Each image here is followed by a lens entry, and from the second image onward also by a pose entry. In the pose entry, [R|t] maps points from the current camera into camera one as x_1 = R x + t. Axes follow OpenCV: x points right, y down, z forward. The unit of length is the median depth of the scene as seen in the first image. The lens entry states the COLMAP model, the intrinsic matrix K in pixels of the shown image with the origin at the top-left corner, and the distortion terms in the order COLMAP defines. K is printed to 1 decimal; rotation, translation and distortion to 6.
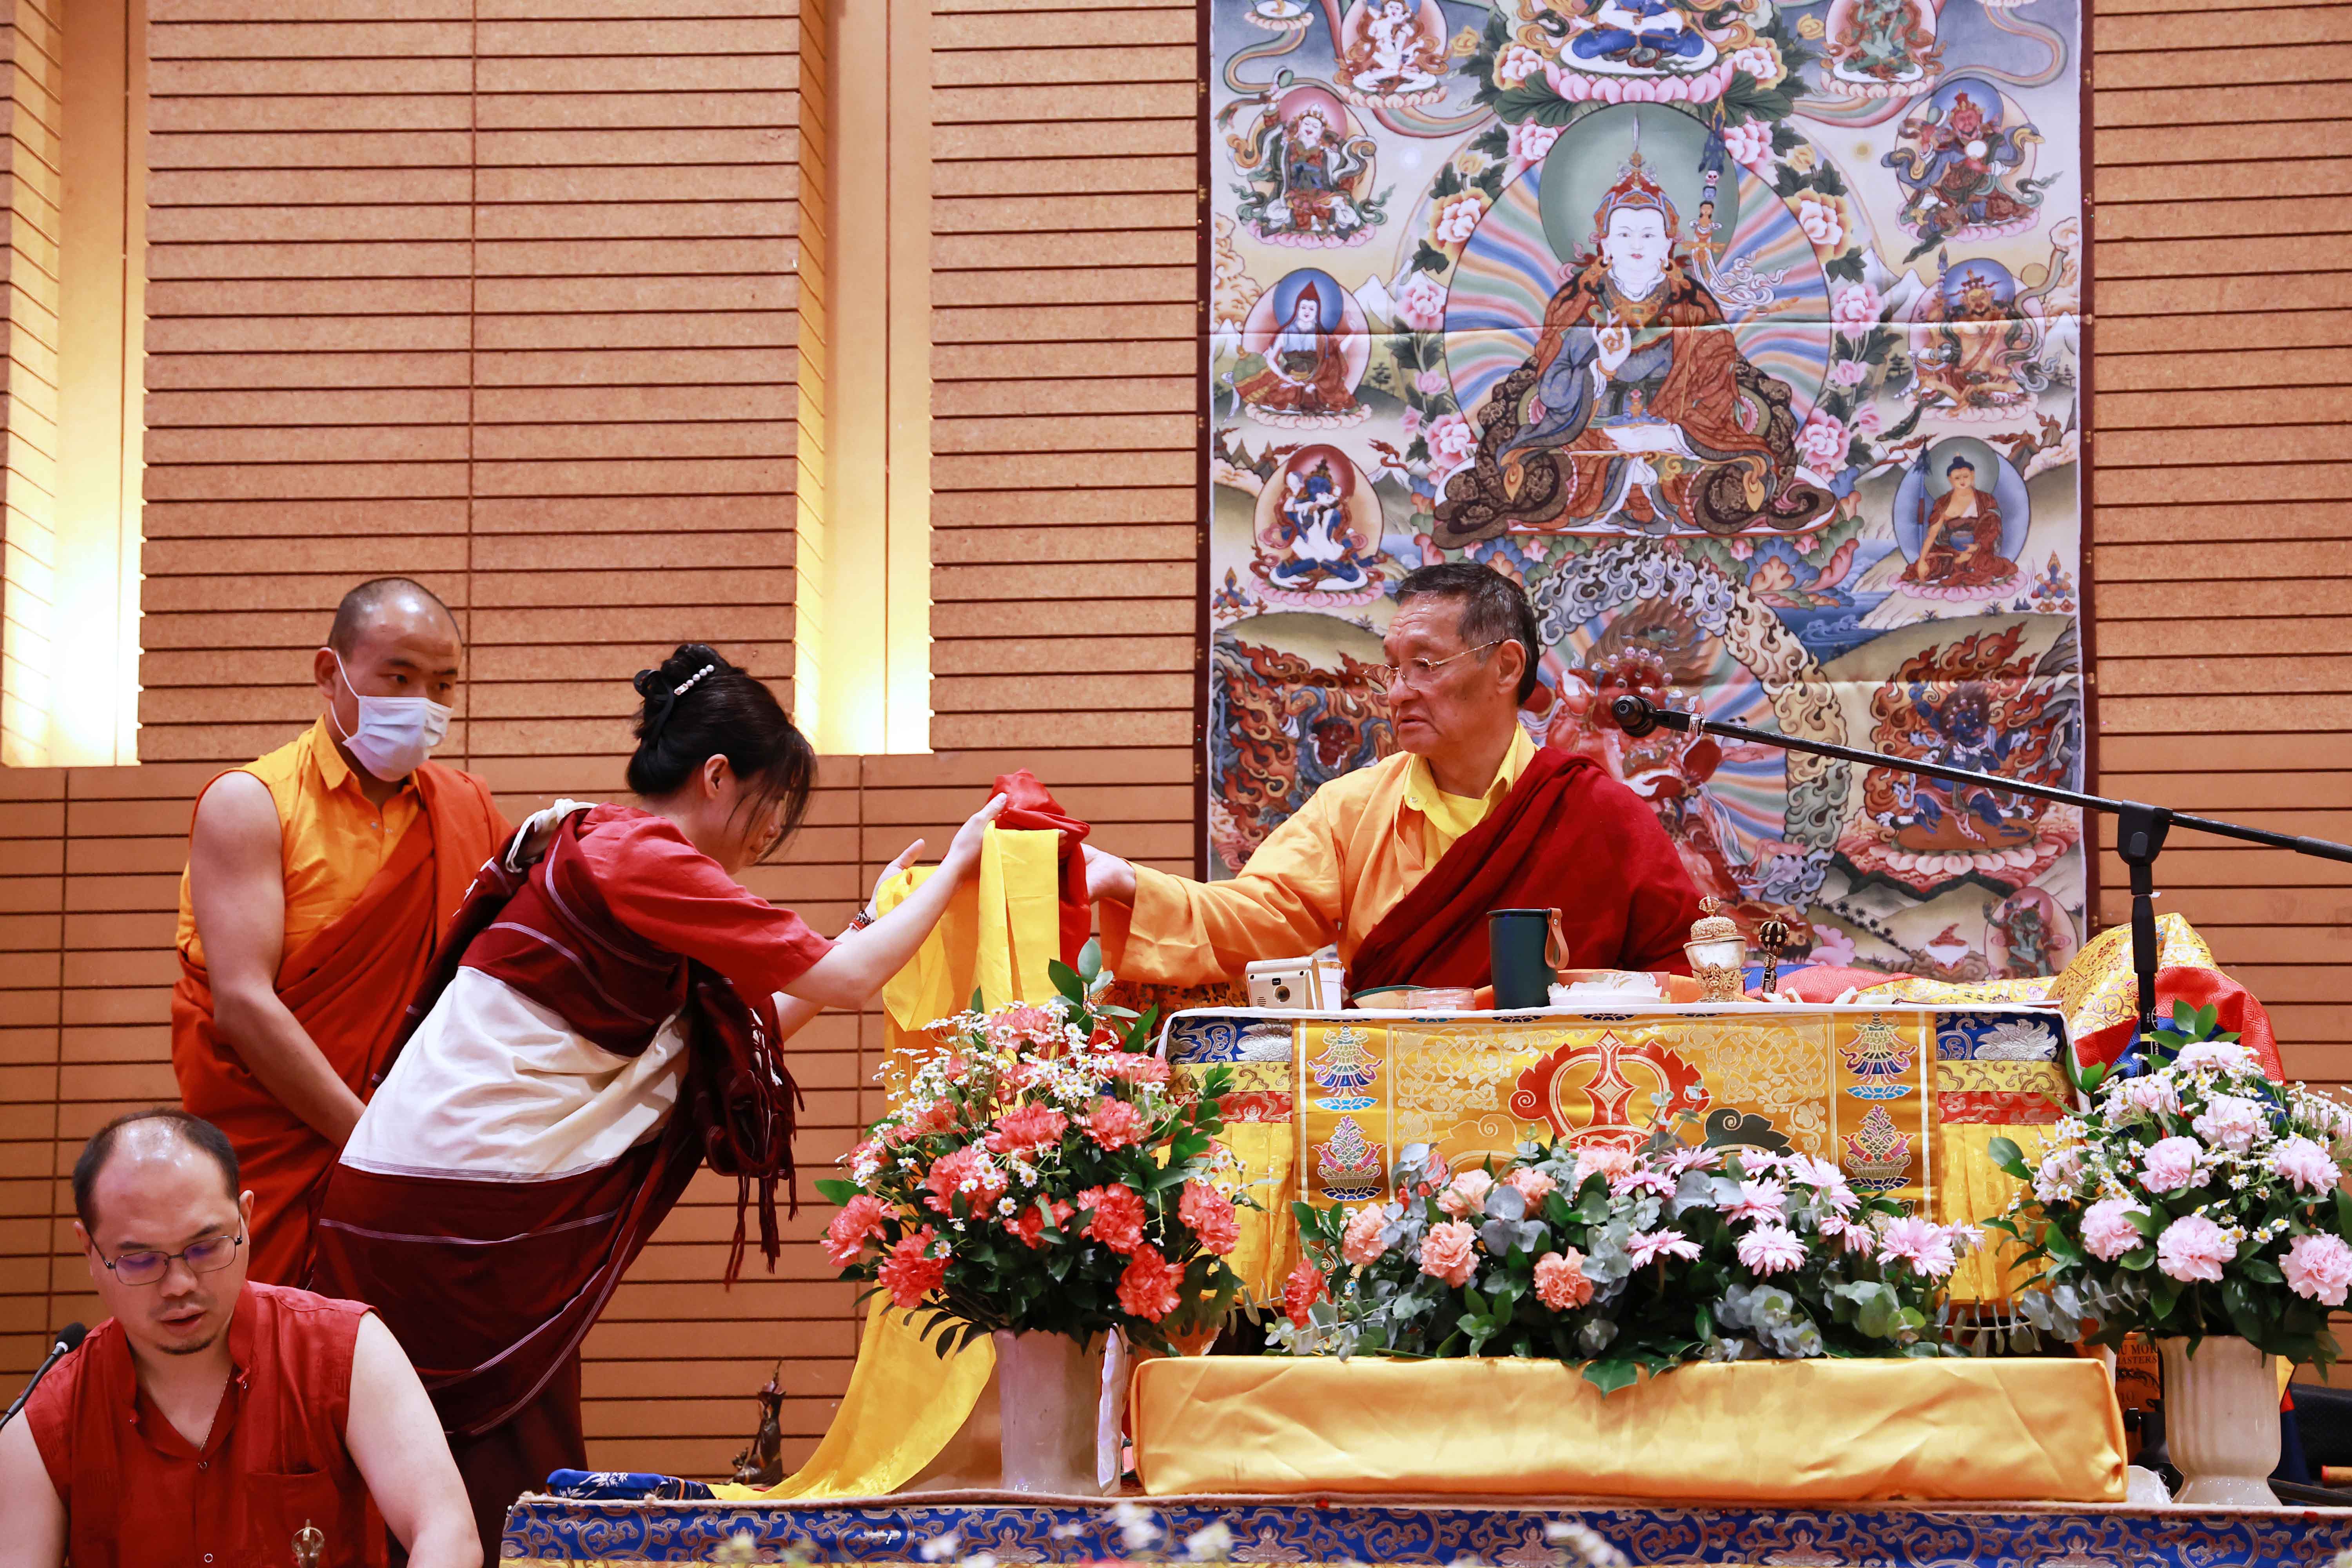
lens RADIAL K [[6010.3, 0, 1176.0], [0, 6010.3, 784.0], [0, 0, 1]] dist [0.517933, -0.089376]
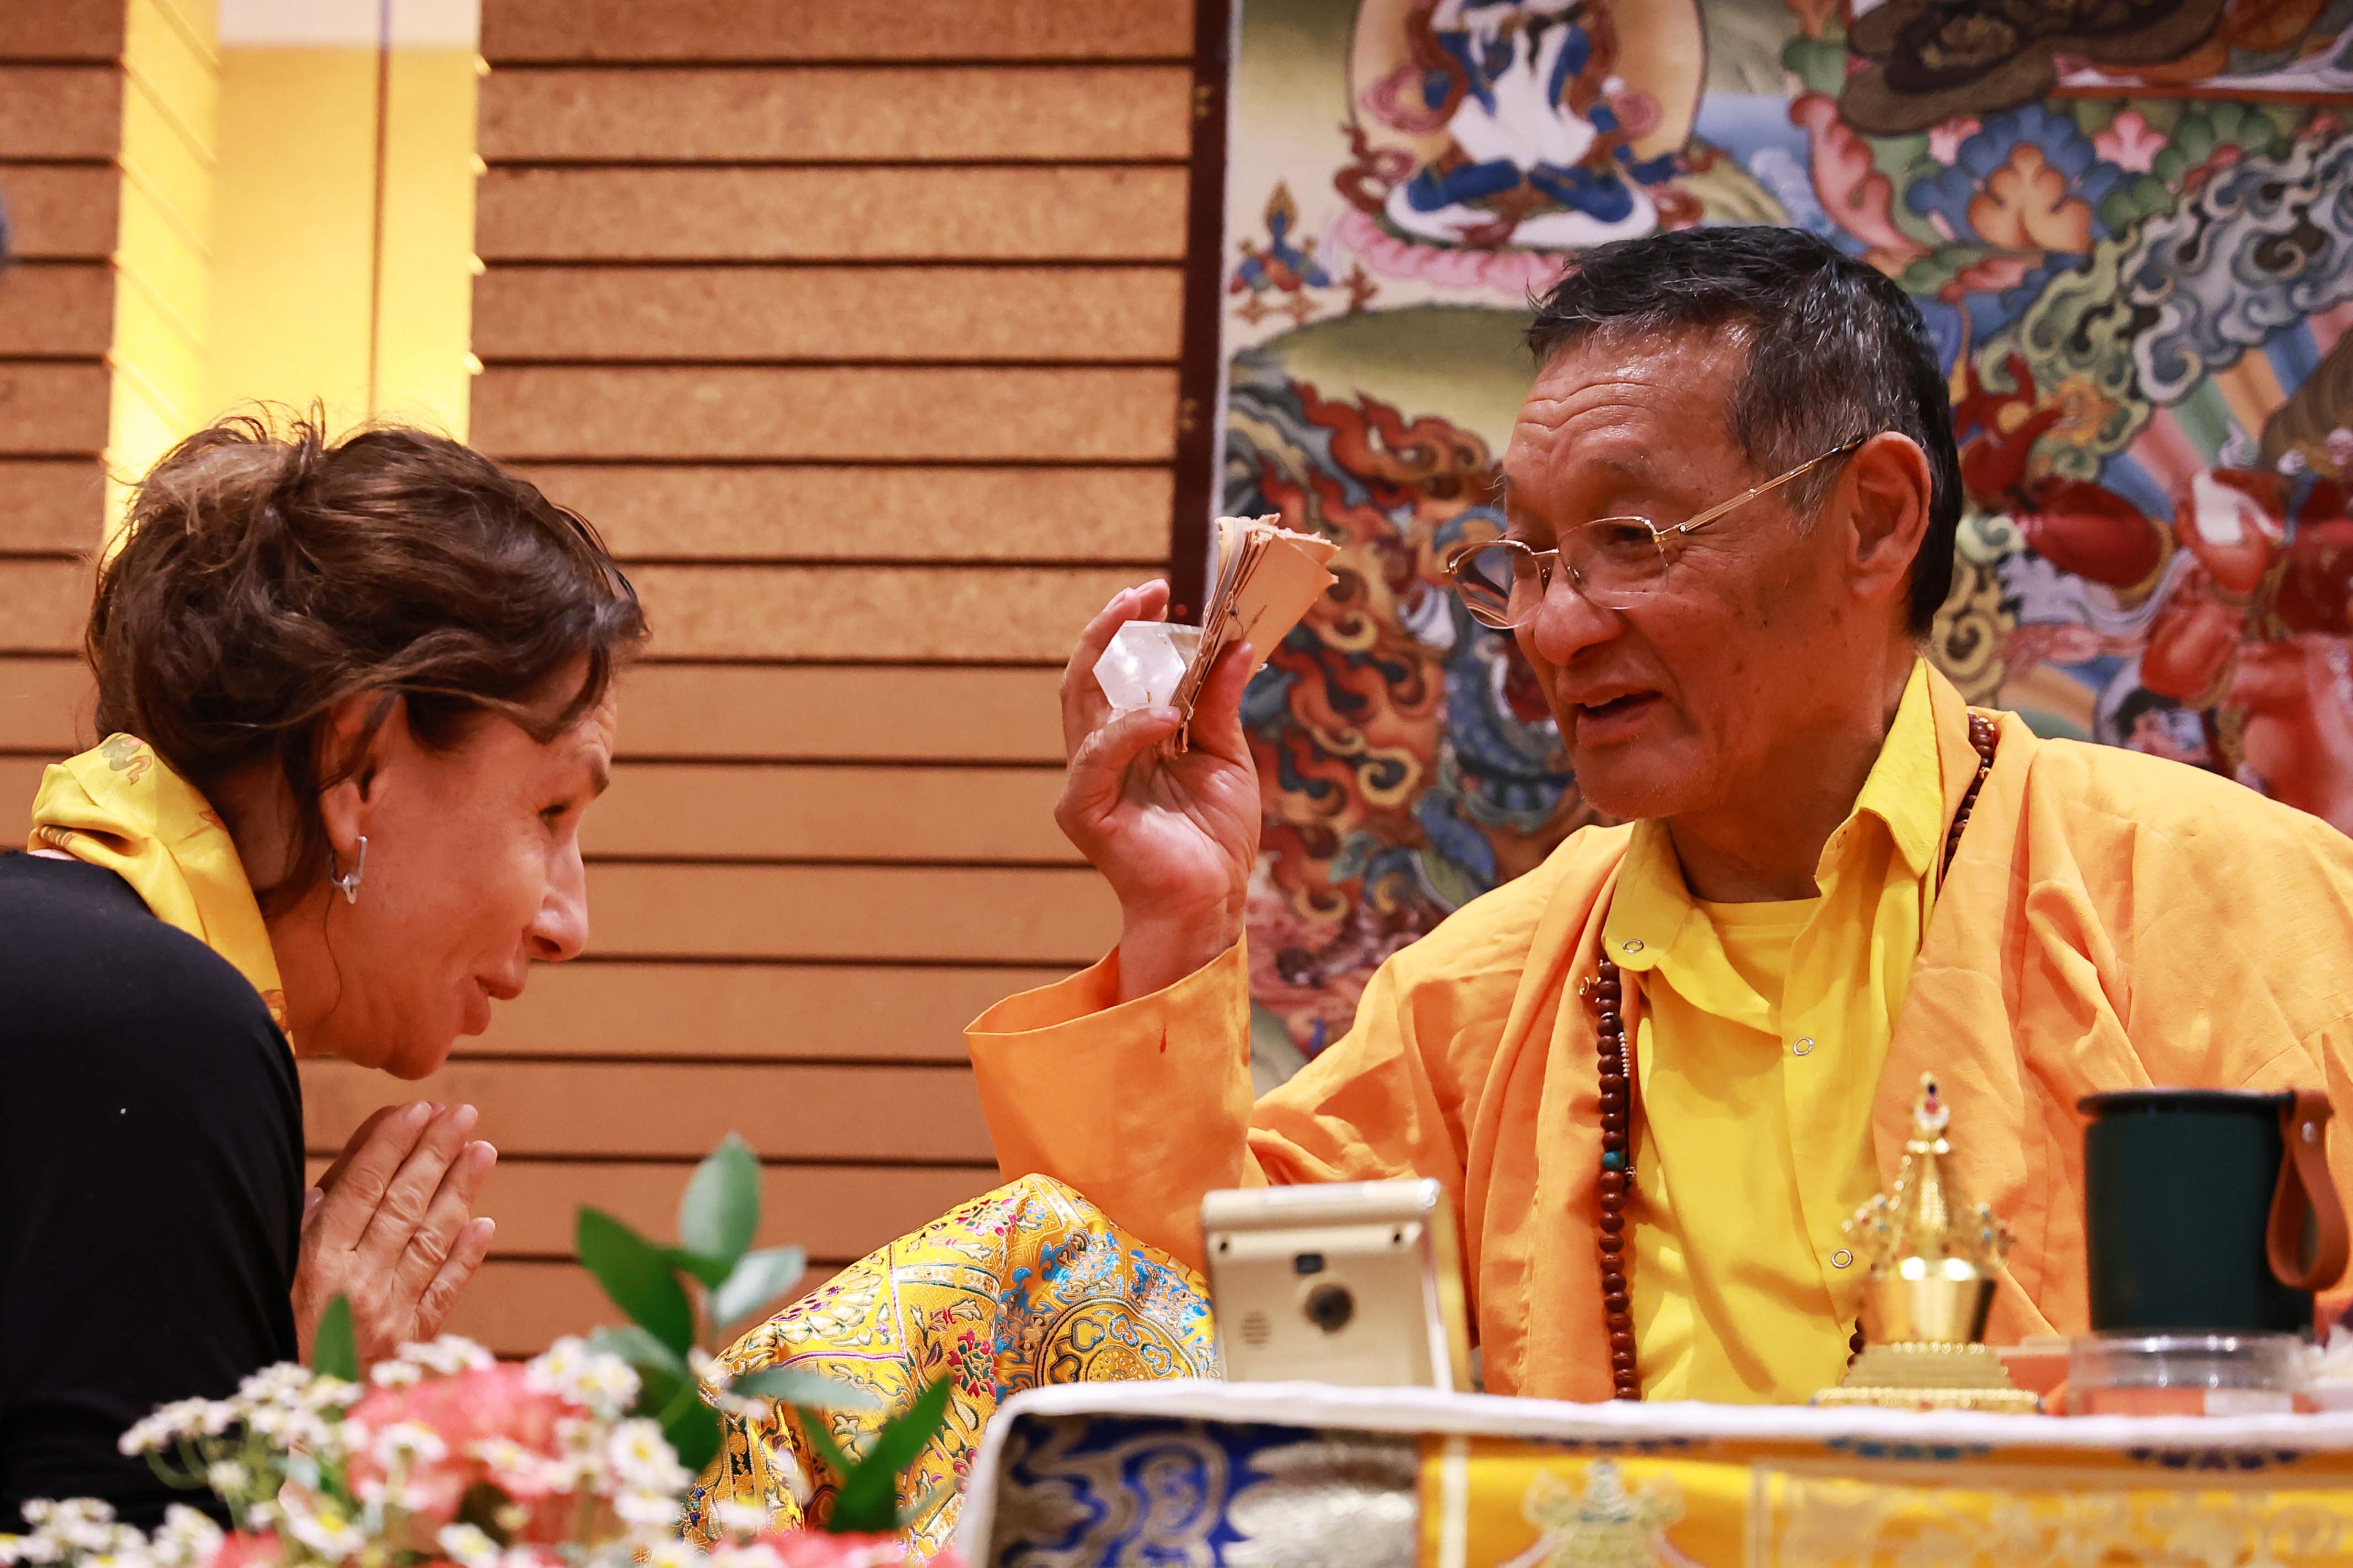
lens RADIAL K [[9316.2, 0, 710.3], [0, 9316.2, 1080.0], [0, 0, 1]] dist [0.701278, -1.353351]
pose [[0.998111, 0.027071, -0.055148, 0.007439], [-0.026531, 0.999593, 0.010496, 0.014100], [0.055410, -0.009013, 0.998423, 0.423705]]
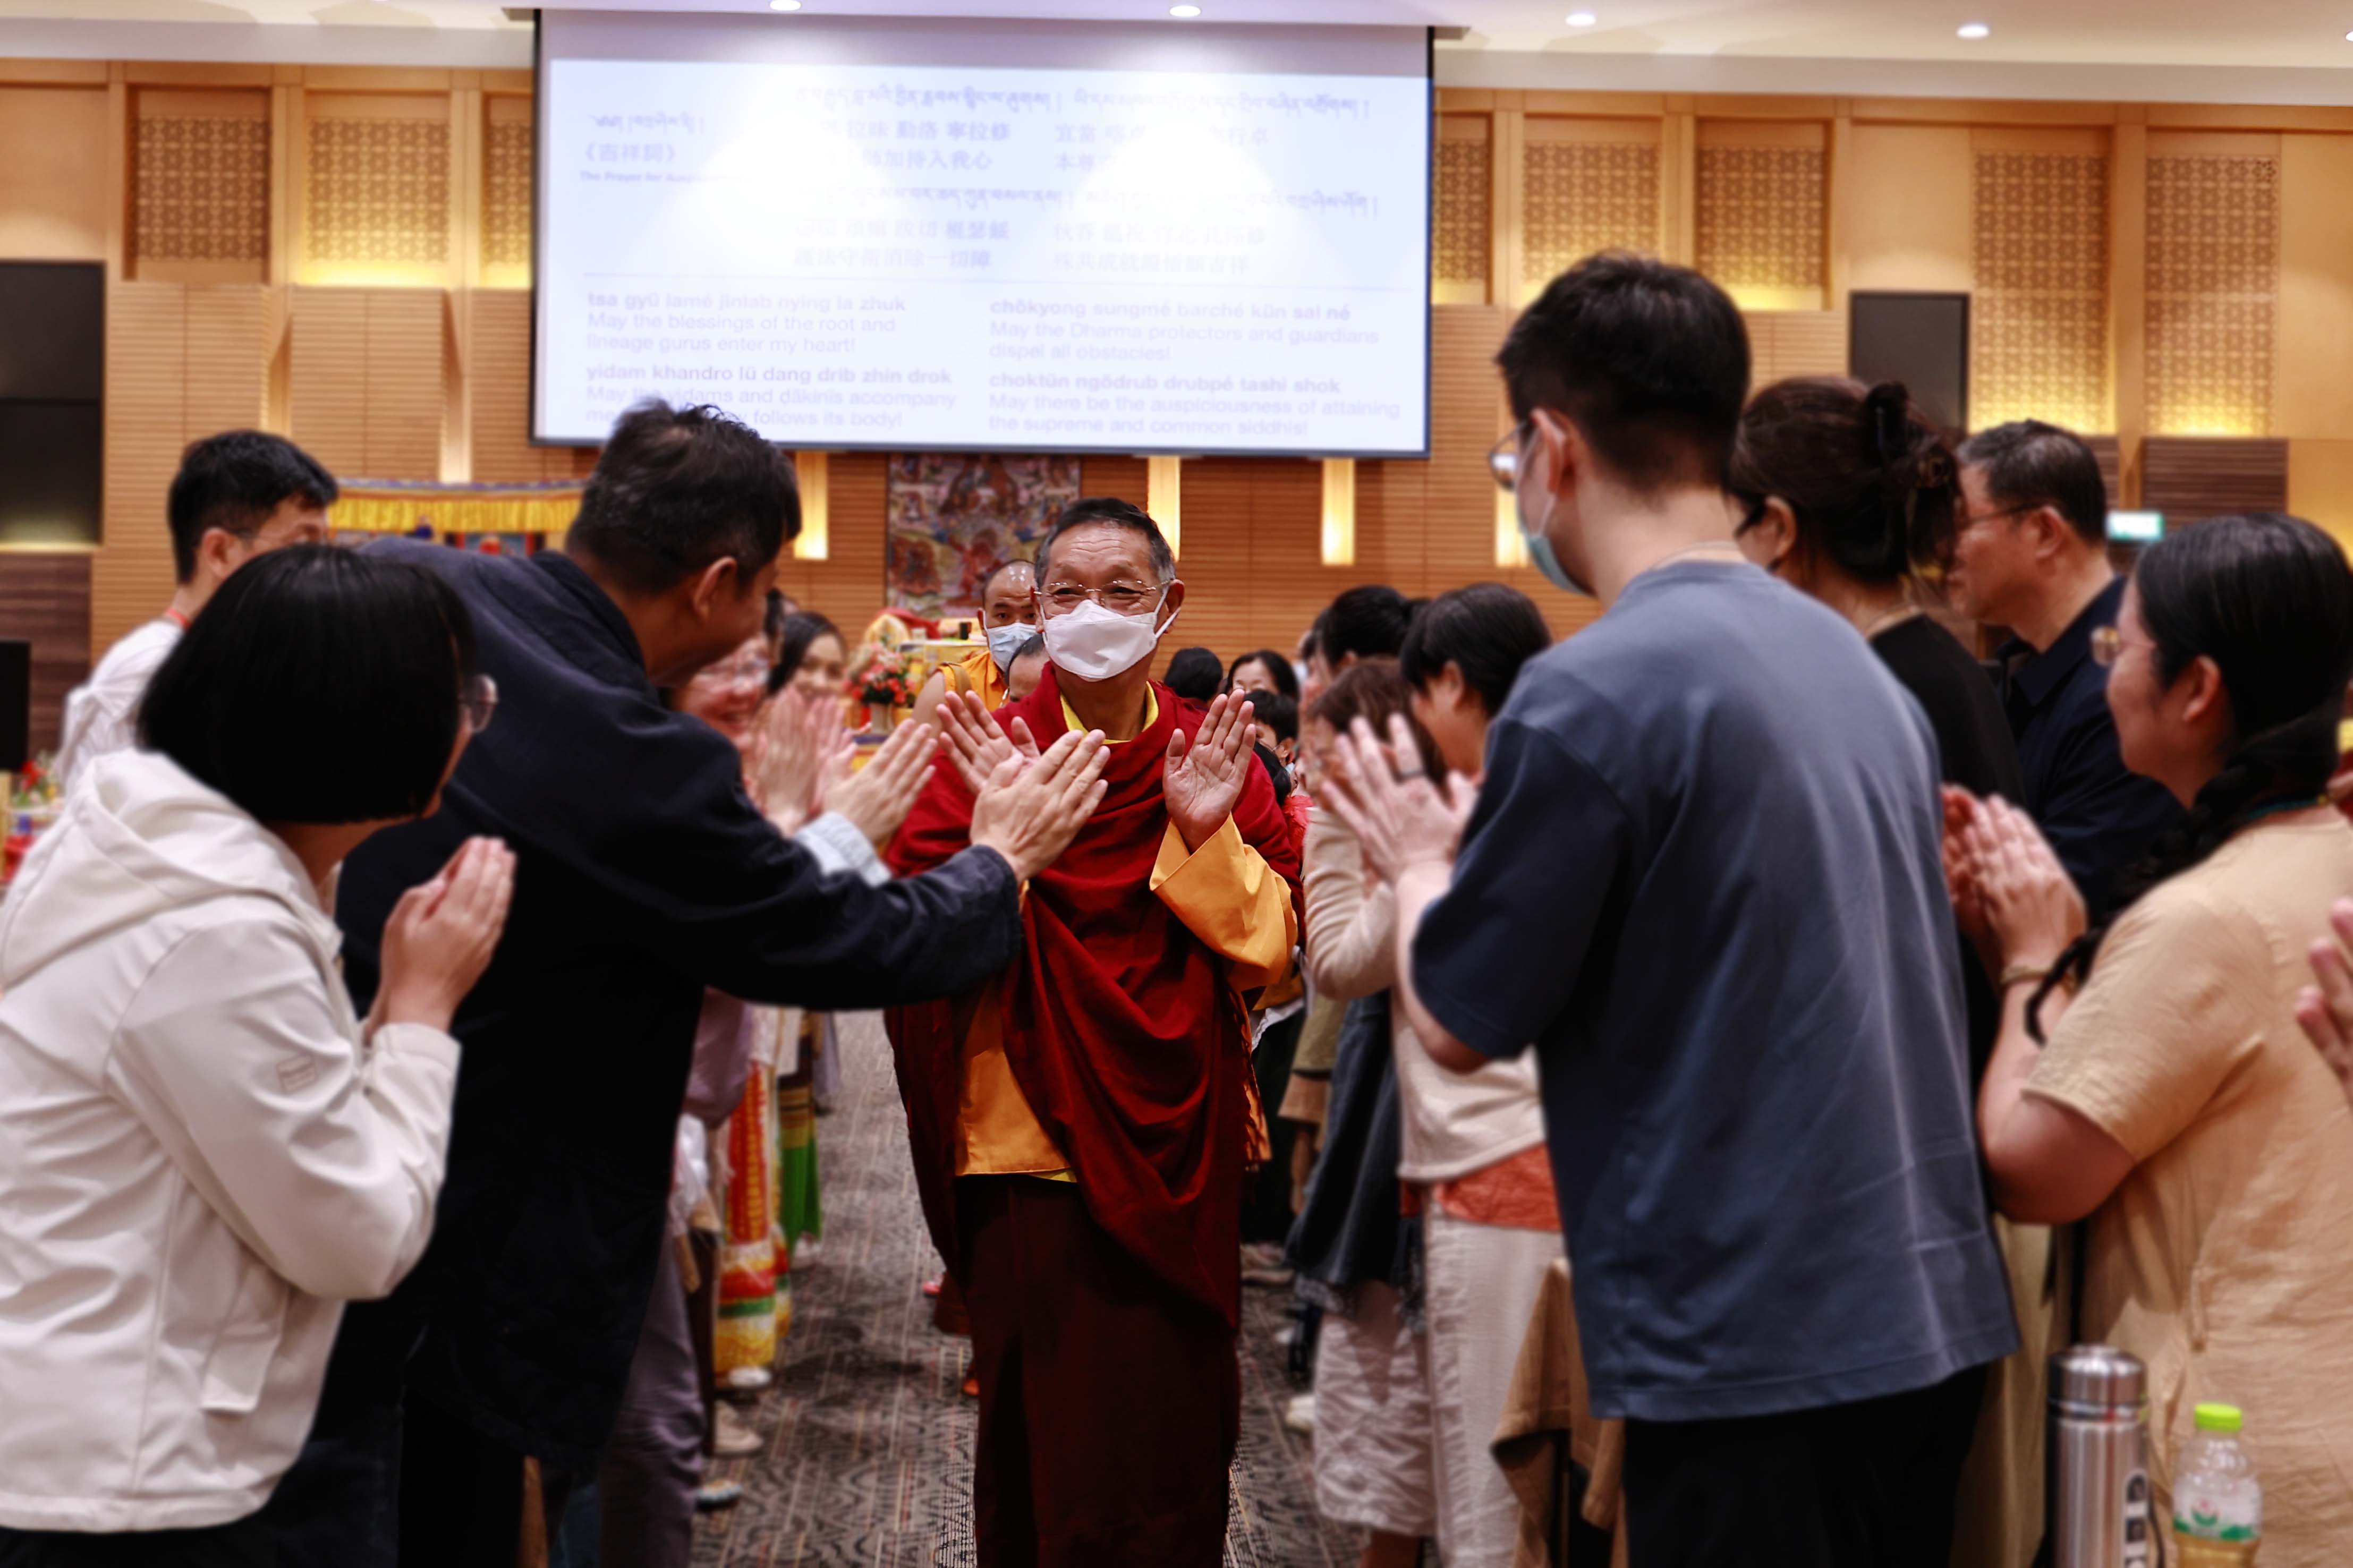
lens RADIAL K [[2858.5, 0, 1088.5], [0, 2858.5, 691.2], [0, 0, 1]] dist [0.008178, 0.206670]
pose [[0.991256, 0.011703, 0.131436, -0.127247], [-0.030046, 0.989912, 0.138459, -0.210033], [-0.128490, -0.141198, 0.981608, -1.148972]]
